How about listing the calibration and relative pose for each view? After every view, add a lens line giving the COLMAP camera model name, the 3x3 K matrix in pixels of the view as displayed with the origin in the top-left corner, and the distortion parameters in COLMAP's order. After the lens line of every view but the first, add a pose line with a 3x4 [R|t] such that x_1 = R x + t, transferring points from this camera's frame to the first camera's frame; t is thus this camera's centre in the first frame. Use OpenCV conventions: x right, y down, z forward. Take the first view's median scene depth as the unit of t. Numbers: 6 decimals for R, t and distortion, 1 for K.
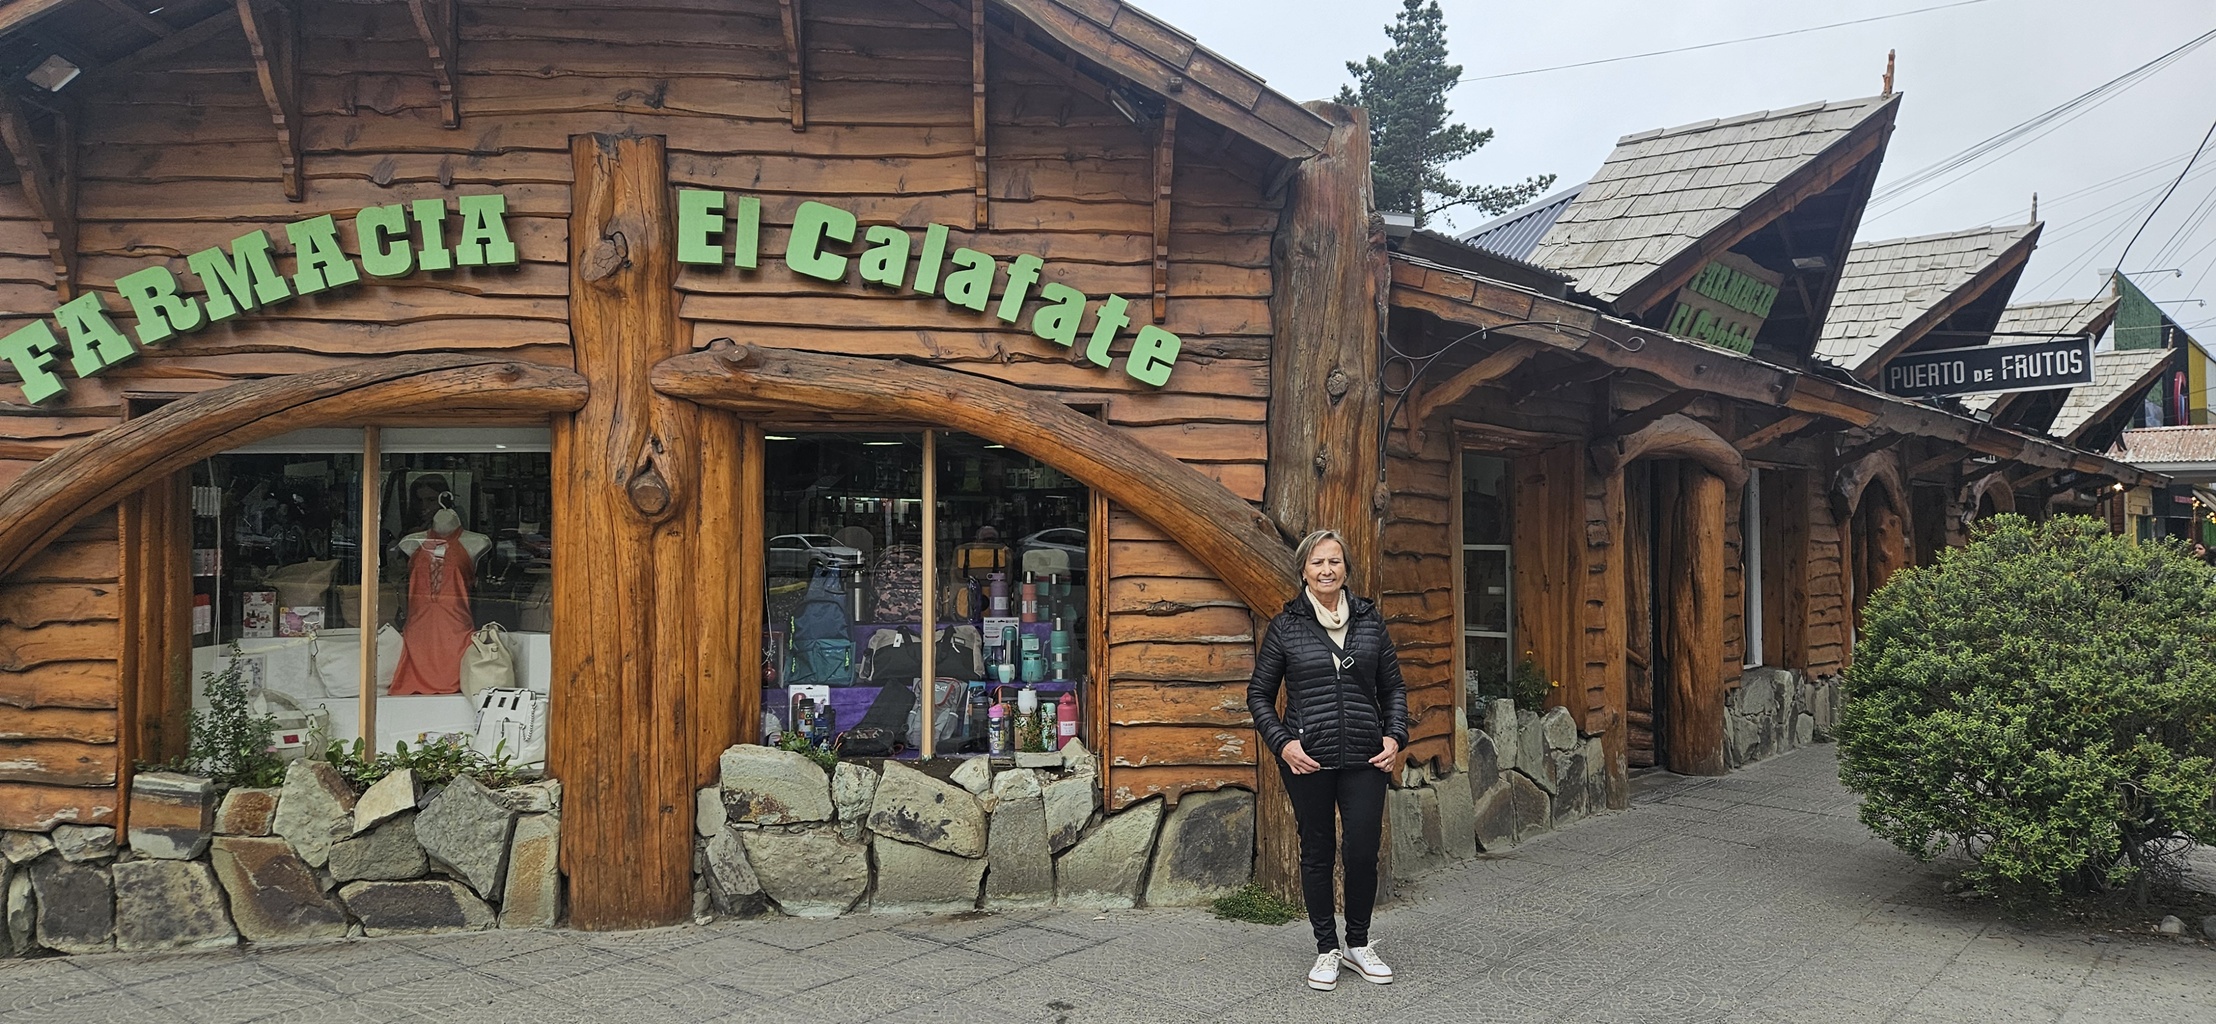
lens RADIAL K [[1406.7, 0, 1149.3], [0, 1406.7, 499.1], [0, 0, 1]] dist [0.058686, -0.025720]
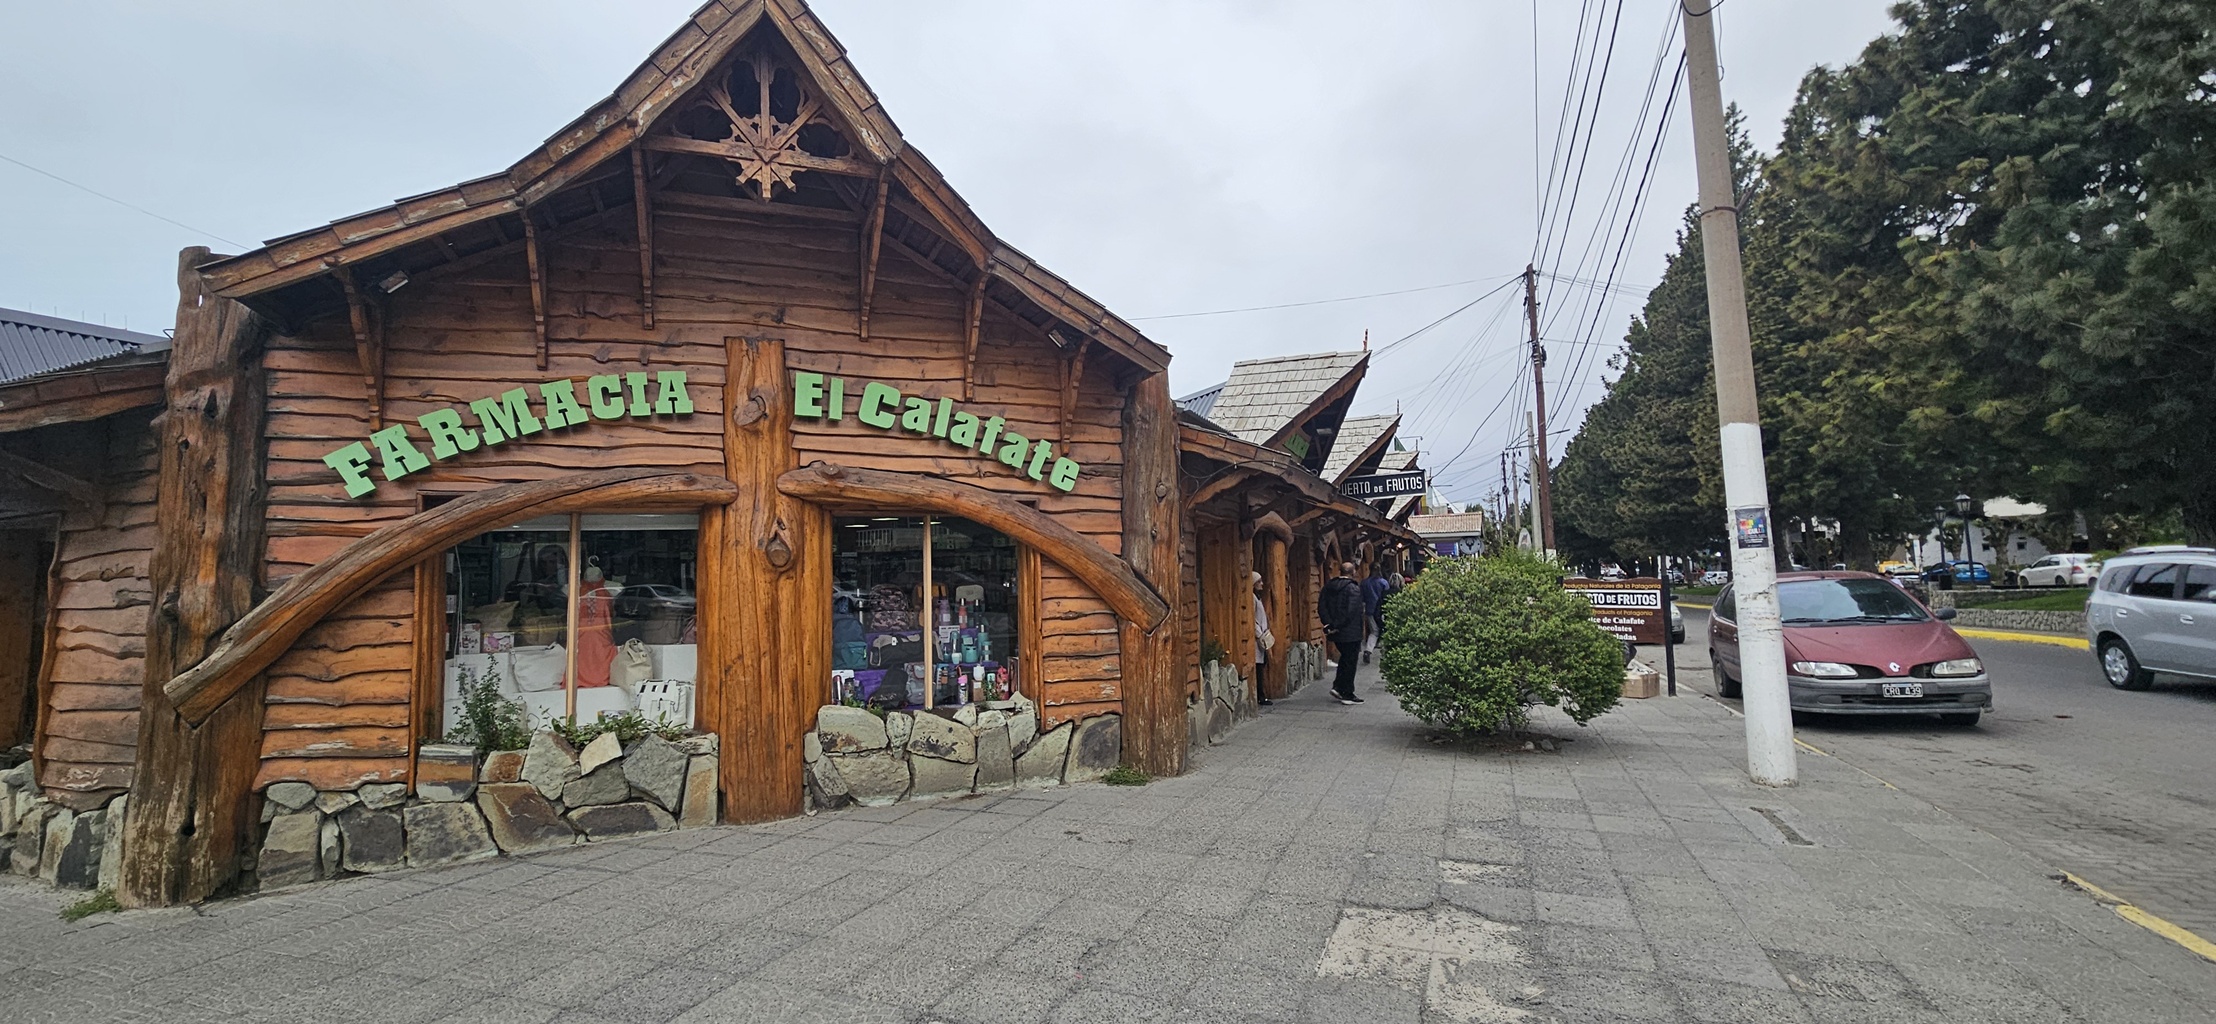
lens RADIAL K [[865.8, 0, 1096.9], [0, 865.8, 511.9], [0, 0, 1]] dist [0.001788, 0.000505]
pose [[0.957045, 0.002148, 0.289932, -0.283029], [0.013447, 0.998568, -0.051788, 0.004489], [-0.289627, 0.053462, 0.955645, -0.070093]]
